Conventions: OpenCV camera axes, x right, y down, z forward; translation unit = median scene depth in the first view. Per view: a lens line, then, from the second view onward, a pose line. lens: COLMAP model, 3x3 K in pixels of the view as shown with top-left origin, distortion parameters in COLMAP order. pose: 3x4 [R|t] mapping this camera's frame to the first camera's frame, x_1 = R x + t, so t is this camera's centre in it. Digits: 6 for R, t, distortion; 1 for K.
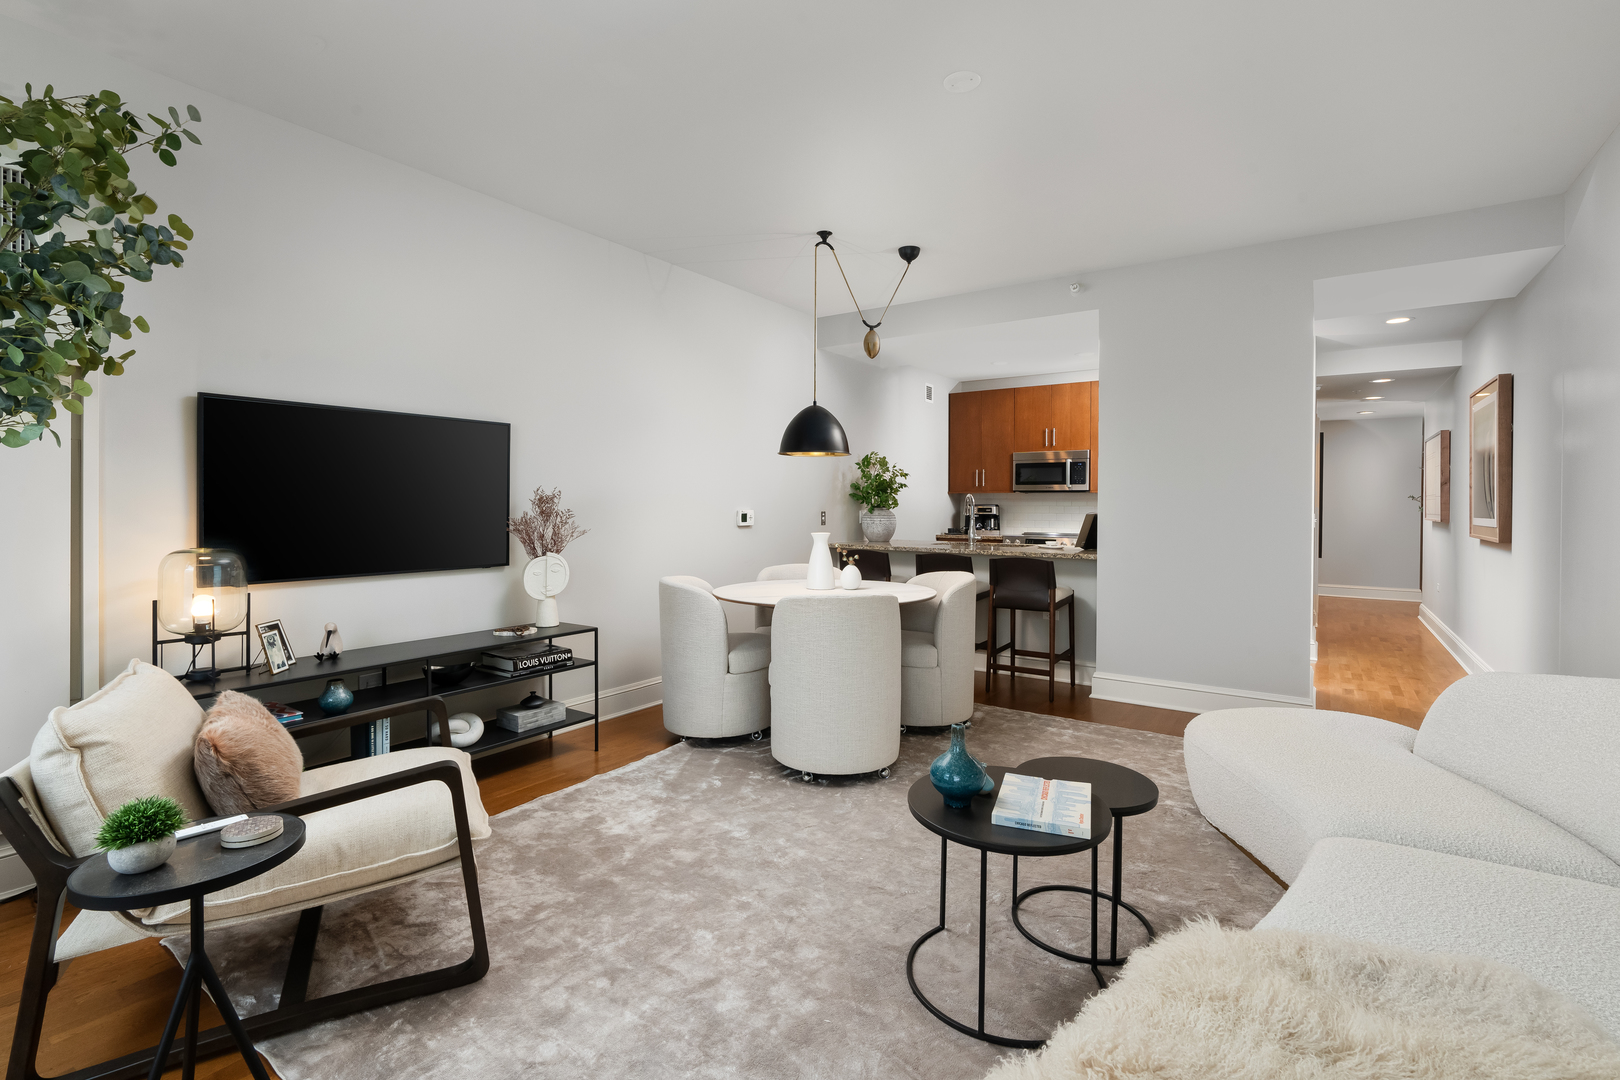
lens RADIAL K [[734.3, 0, 810.0], [0, 734.3, 540.0], [0, 0, 1]] dist [0.000325, 0.000003]
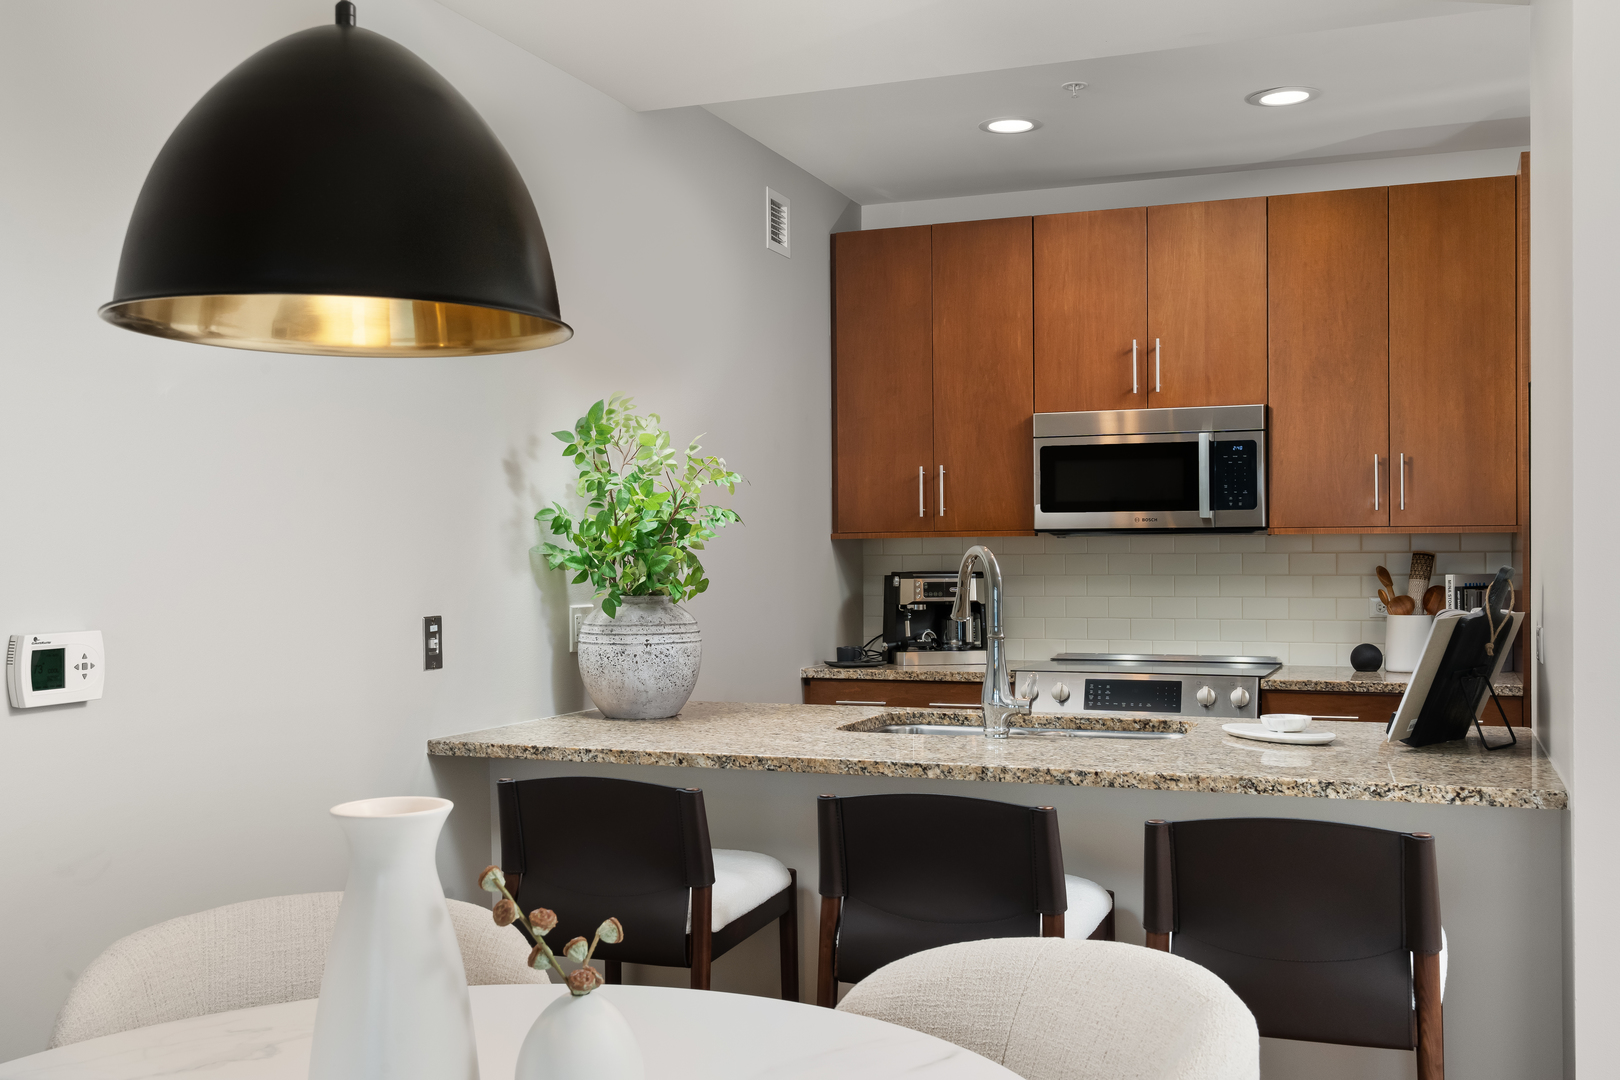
lens RADIAL K [[1613.9, 0, 810.0], [0, 1613.9, 540.0], [0, 0, 1]] dist [0.004323, 0.002873]
pose [[0.972010, -0.009305, 0.234756, 0.011737], [0.023233, 0.998125, -0.056634, -0.025828], [-0.233788, 0.060503, 0.970403, 0.347823]]
